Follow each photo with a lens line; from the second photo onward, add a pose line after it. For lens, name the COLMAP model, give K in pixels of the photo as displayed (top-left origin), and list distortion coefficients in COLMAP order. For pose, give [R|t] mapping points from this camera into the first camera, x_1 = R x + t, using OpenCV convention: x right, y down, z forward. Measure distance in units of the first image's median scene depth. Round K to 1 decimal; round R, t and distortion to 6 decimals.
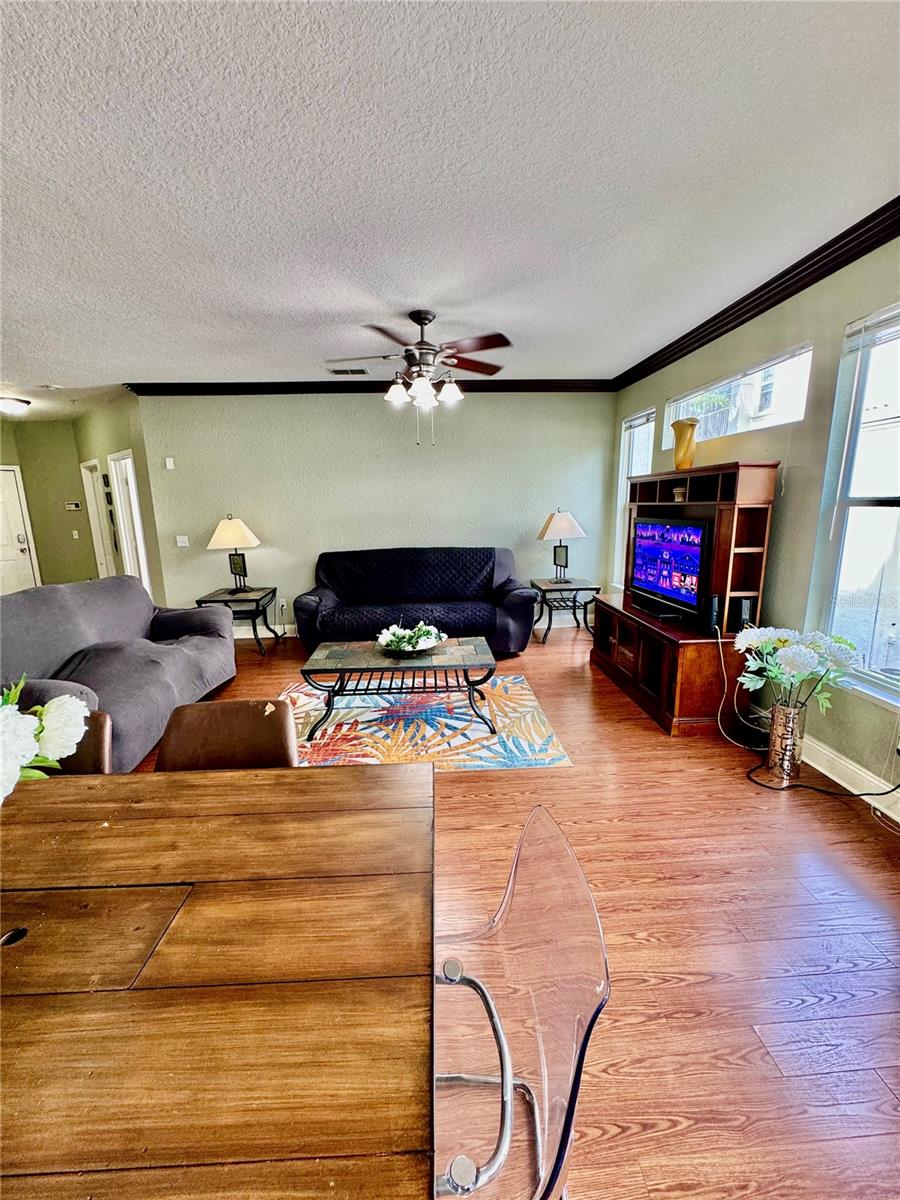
lens RADIAL K [[474.8, 0, 445.1], [0, 474.8, 593.3], [0, 0, 1]] dist [0.001647, 0.000312]
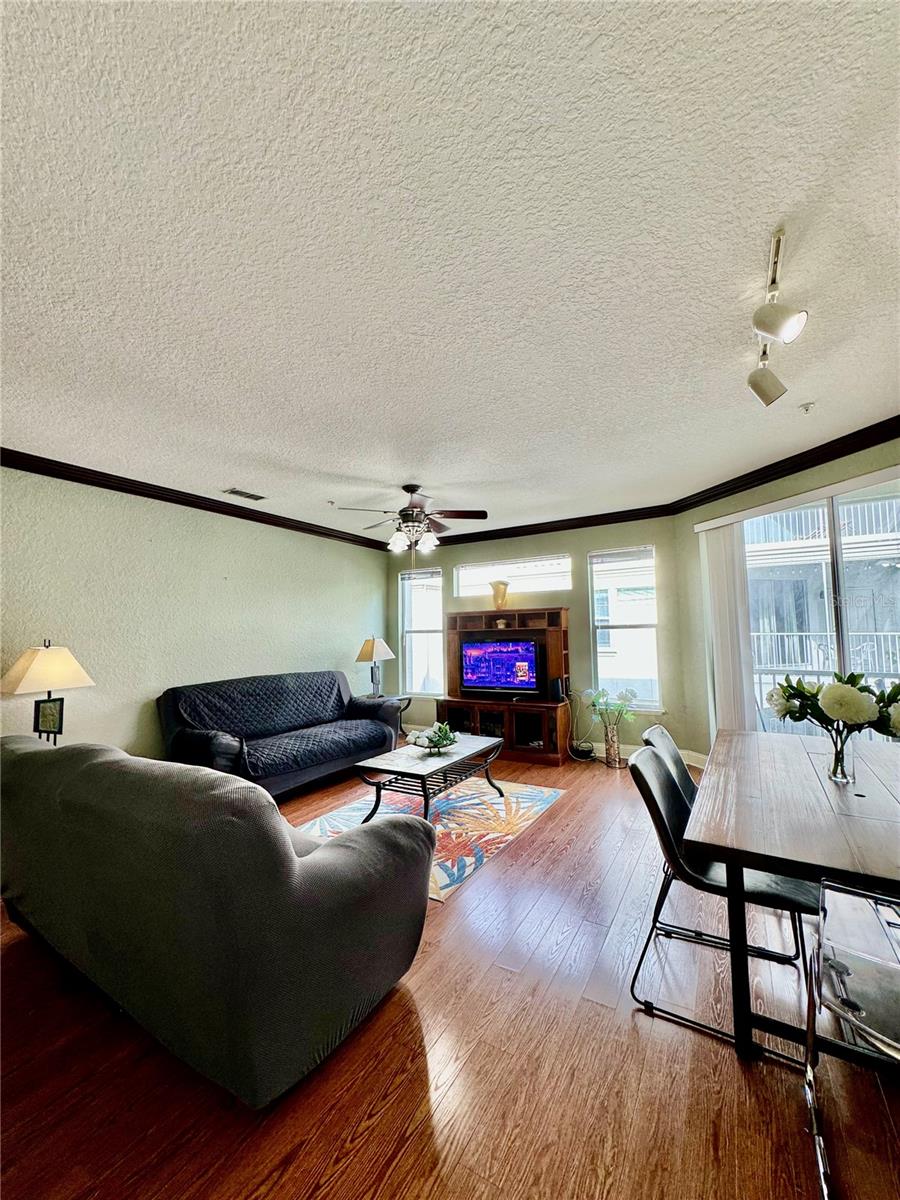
lens RADIAL K [[474.8, 0, 445.1], [0, 474.8, 593.3], [0, 0, 1]] dist [0.001647, 0.000312]
pose [[0.568526, 0.081837, 0.818585, -0.753663], [0.161646, 0.964529, -0.208695, 0.001079], [-0.806628, 0.250970, 0.535131, 0.194313]]
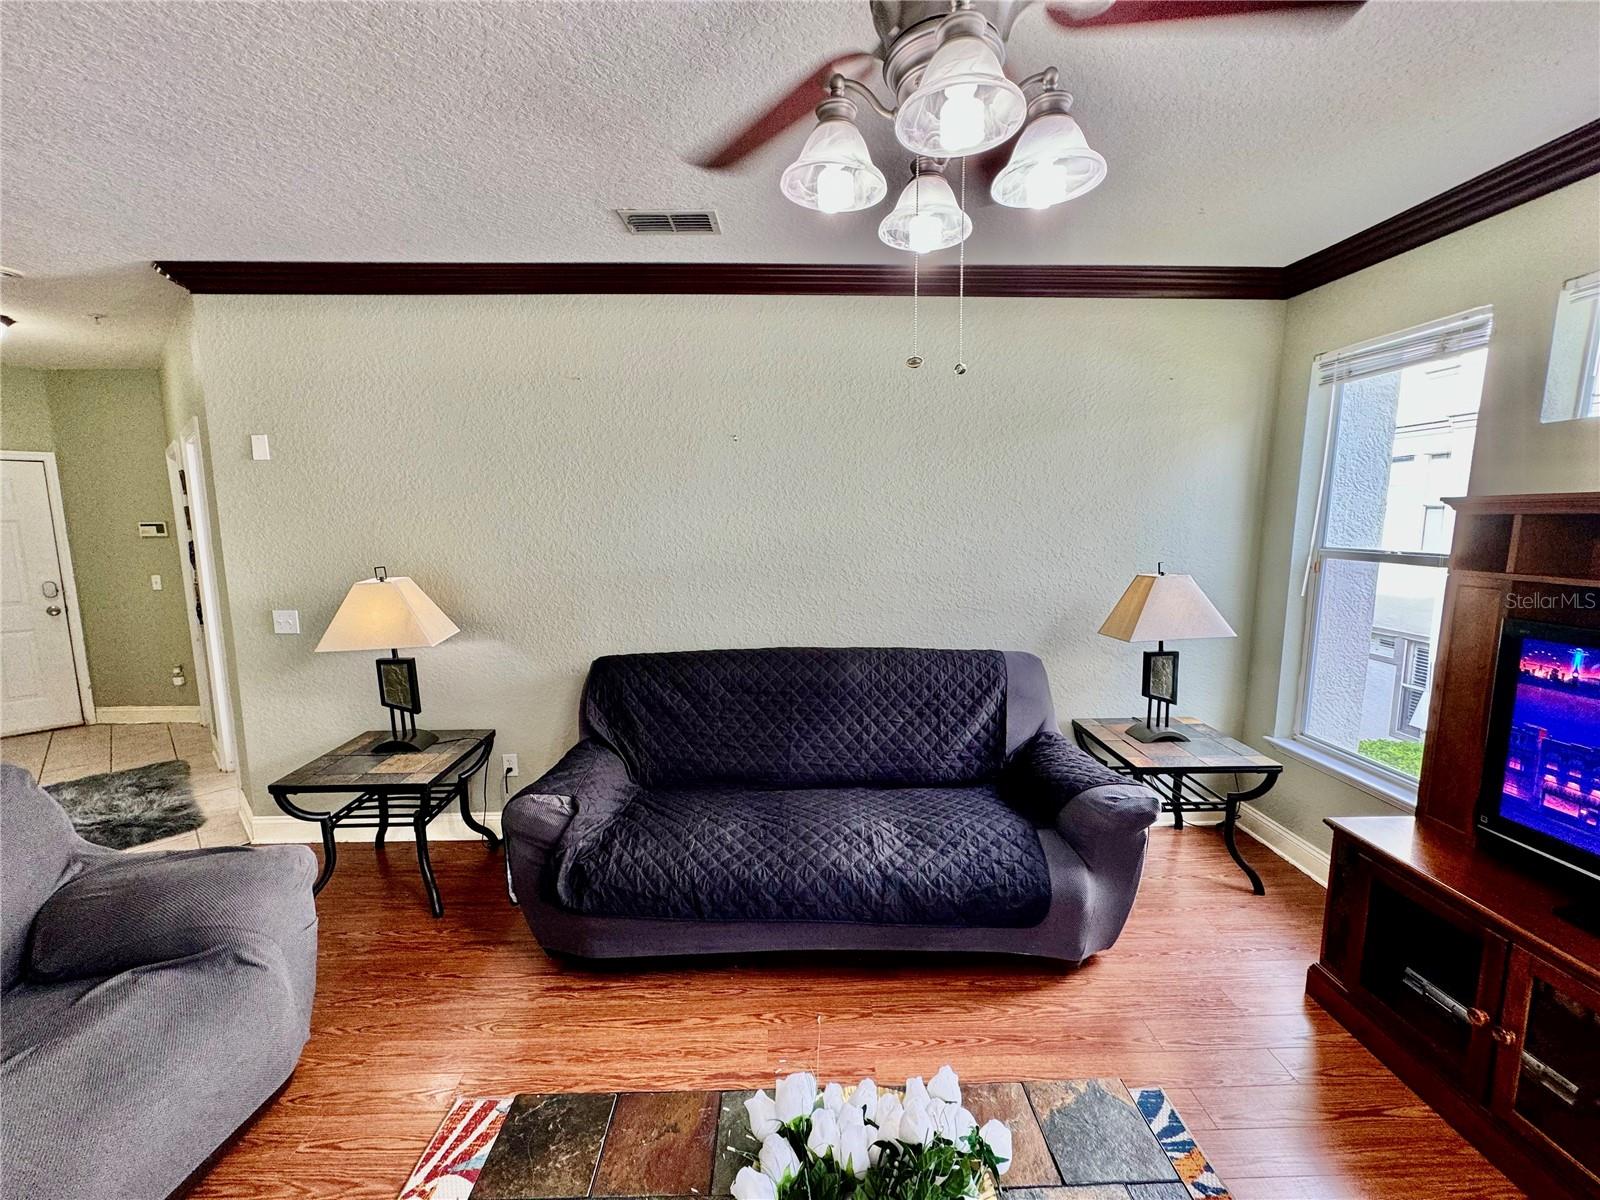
lens RADIAL K [[633.1, 0, 789.2], [0, 633.1, 598.5], [0, 0, 1]] dist [0.001647, 0.000312]
pose [[0.999408, 0.019958, -0.028040, -0.082301], [-0.021621, 0.997946, -0.060308, -0.122932], [0.026778, 0.060878, 0.997786, 0.493767]]
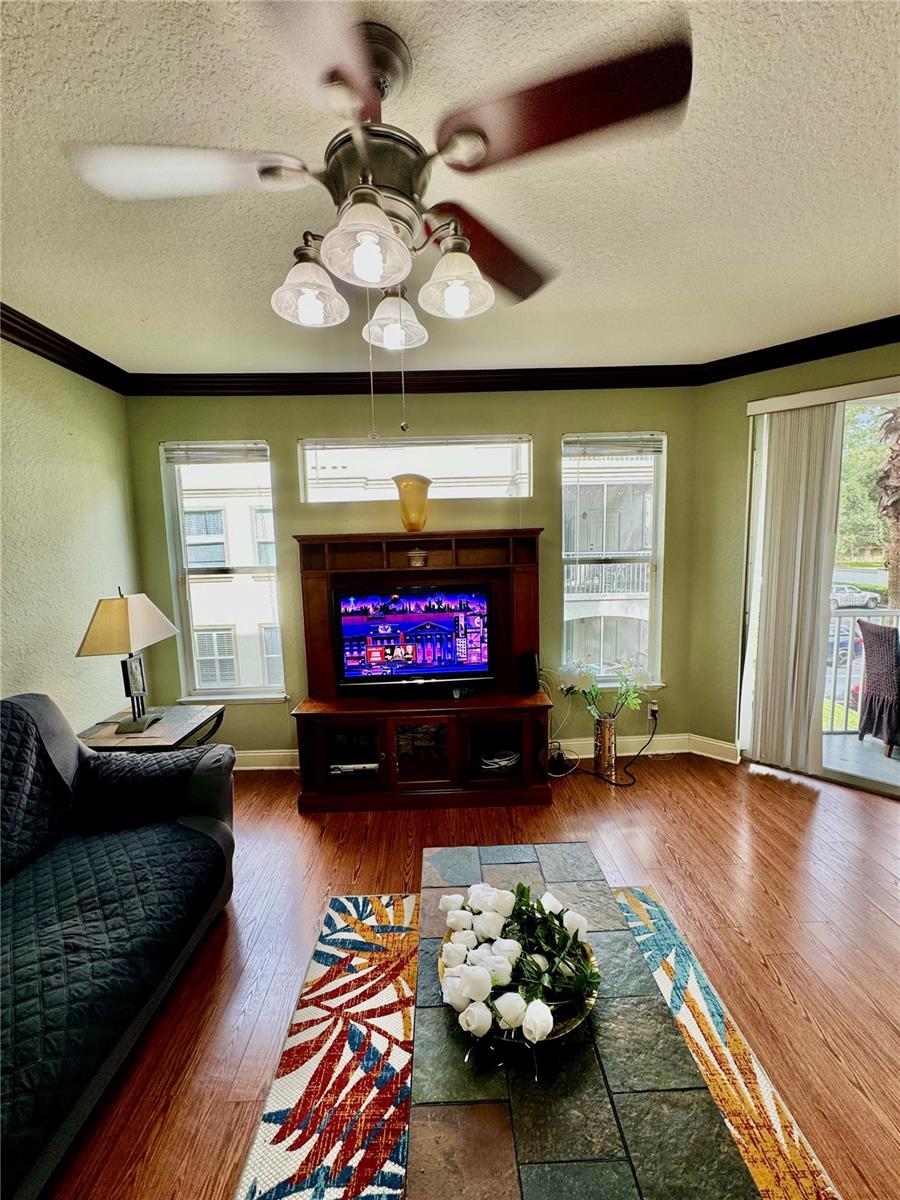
lens RADIAL K [[482.3, 0, 449.4], [0, 482.3, 598.1], [0, 0, 1]] dist [0.001894, -0.000269]
pose [[0.029336, -0.094000, 0.995140, -0.308678], [0.213546, 0.973173, 0.085630, -0.155547], [-0.976492, 0.209996, 0.048622, 0.712984]]
